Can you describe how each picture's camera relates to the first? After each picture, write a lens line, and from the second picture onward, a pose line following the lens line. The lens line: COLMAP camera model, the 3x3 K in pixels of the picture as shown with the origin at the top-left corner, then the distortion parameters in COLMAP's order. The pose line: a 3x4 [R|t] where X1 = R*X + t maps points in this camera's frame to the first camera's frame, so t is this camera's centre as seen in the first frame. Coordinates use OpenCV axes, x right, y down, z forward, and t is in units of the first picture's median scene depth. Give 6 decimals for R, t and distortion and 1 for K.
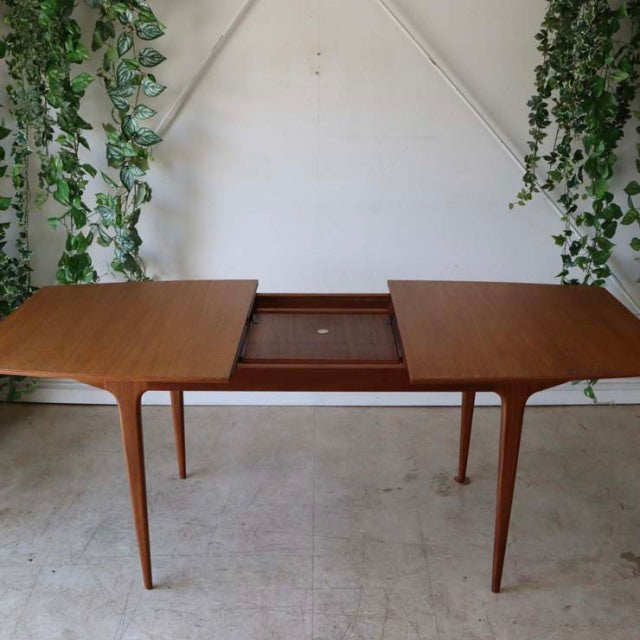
lens RADIAL K [[815.4, 0, 314.6], [0, 815.4, 322.3], [0, 0, 1]] dist [-0.111103, 0.000000]
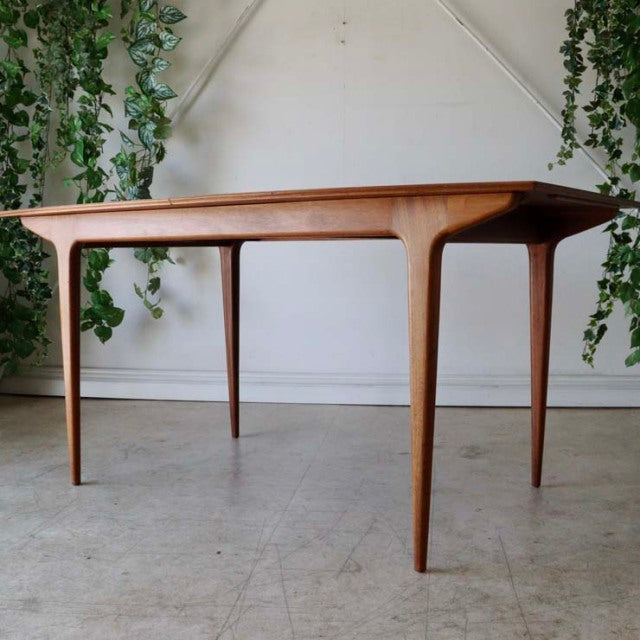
lens RADIAL K [[815.4, 0, 312.7], [0, 815.4, 323.1], [0, 0, 1]] dist [-0.111103, 0.000000]
pose [[0.991076, 0.005963, -0.133166, 0.103531], [-0.037018, 0.972015, -0.231984, 0.262523], [0.128056, 0.234844, 0.963561, 0.138787]]
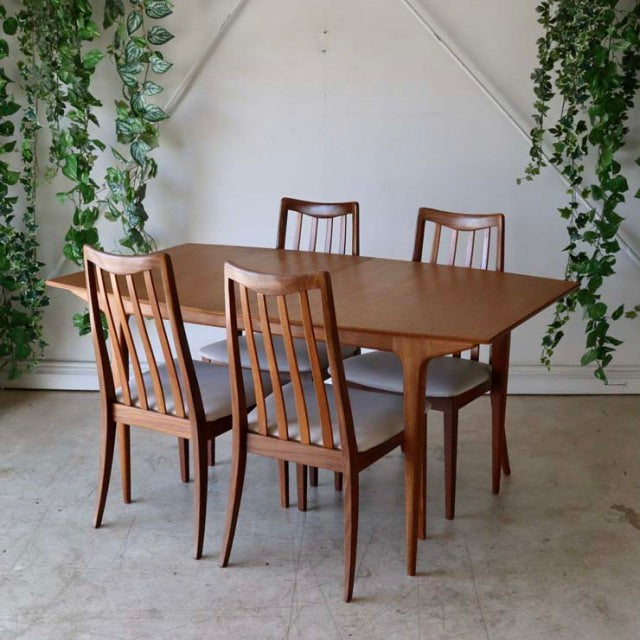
lens RADIAL K [[1118.7, 0, 307.6], [0, 1118.7, 317.8], [0, 0, 1]] dist [0.012758, 0.000000]
pose [[0.998433, 0.002711, -0.055892, 0.065329], [-0.007142, 0.996830, -0.079244, 0.139861], [0.055500, 0.079519, 0.995287, -0.381693]]
